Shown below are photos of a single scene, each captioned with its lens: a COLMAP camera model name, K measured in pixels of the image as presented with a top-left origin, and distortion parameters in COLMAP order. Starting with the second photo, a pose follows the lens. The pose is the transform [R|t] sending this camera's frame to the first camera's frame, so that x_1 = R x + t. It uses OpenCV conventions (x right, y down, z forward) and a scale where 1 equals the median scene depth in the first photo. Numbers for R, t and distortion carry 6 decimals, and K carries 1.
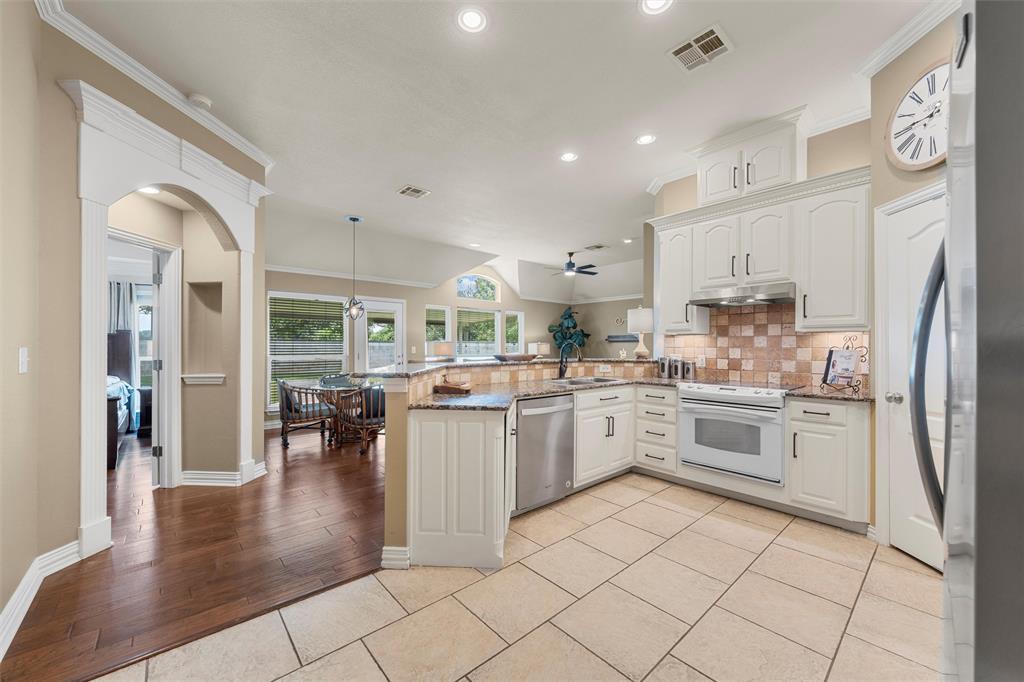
lens RADIAL K [[388.6, 0, 512.0], [0, 388.6, 341.0], [0, 0, 1]] dist [-0.001921, 0.000047]
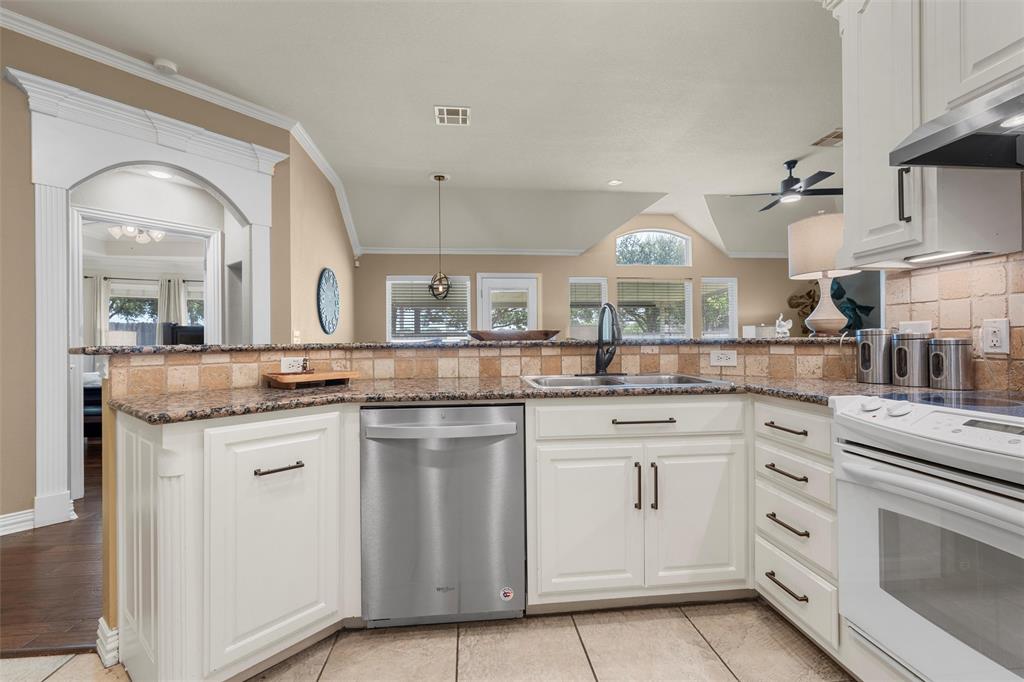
lens RADIAL K [[442.0, 0, 512.0], [0, 442.0, 341.0], [0, 0, 1]] dist [0.001065, 0.000298]
pose [[0.813285, -0.013466, -0.581709, 0.366885], [0.020134, 0.999785, 0.005005, 0.045025], [0.581516, -0.015783, 0.813382, 0.447540]]
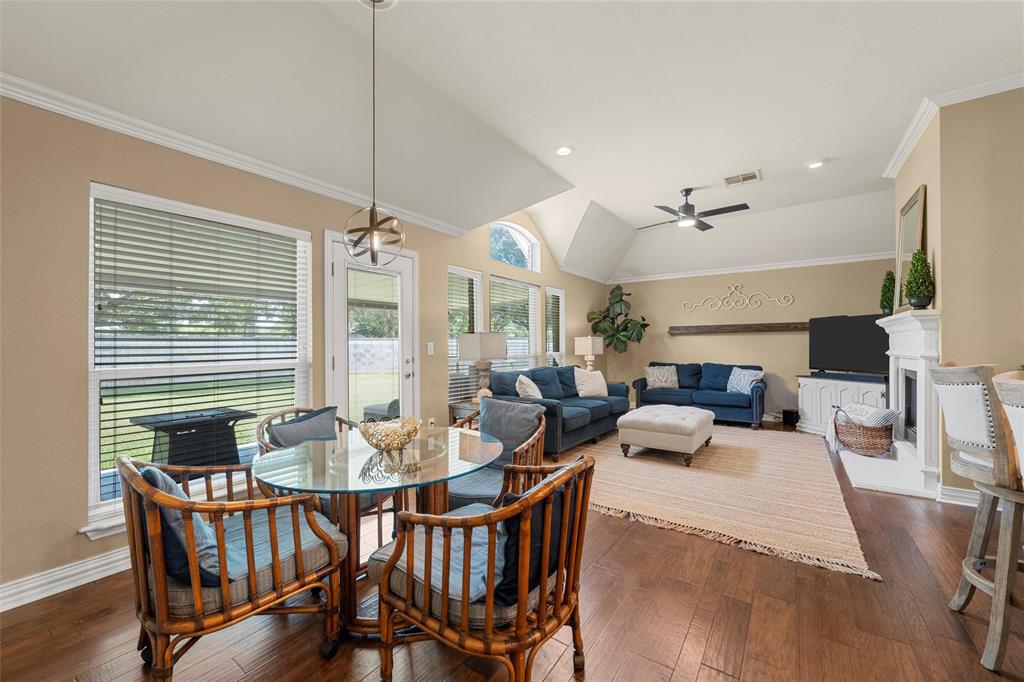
lens RADIAL K [[397.8, 0, 512.0], [0, 397.8, 341.0], [0, 0, 1]] dist [0.000863, 0.000107]
pose [[0.974191, -0.005670, 0.225656, -0.509604], [0.004150, 0.999965, 0.007210, 0.017110], [-0.225689, -0.006087, 0.974180, 0.848981]]
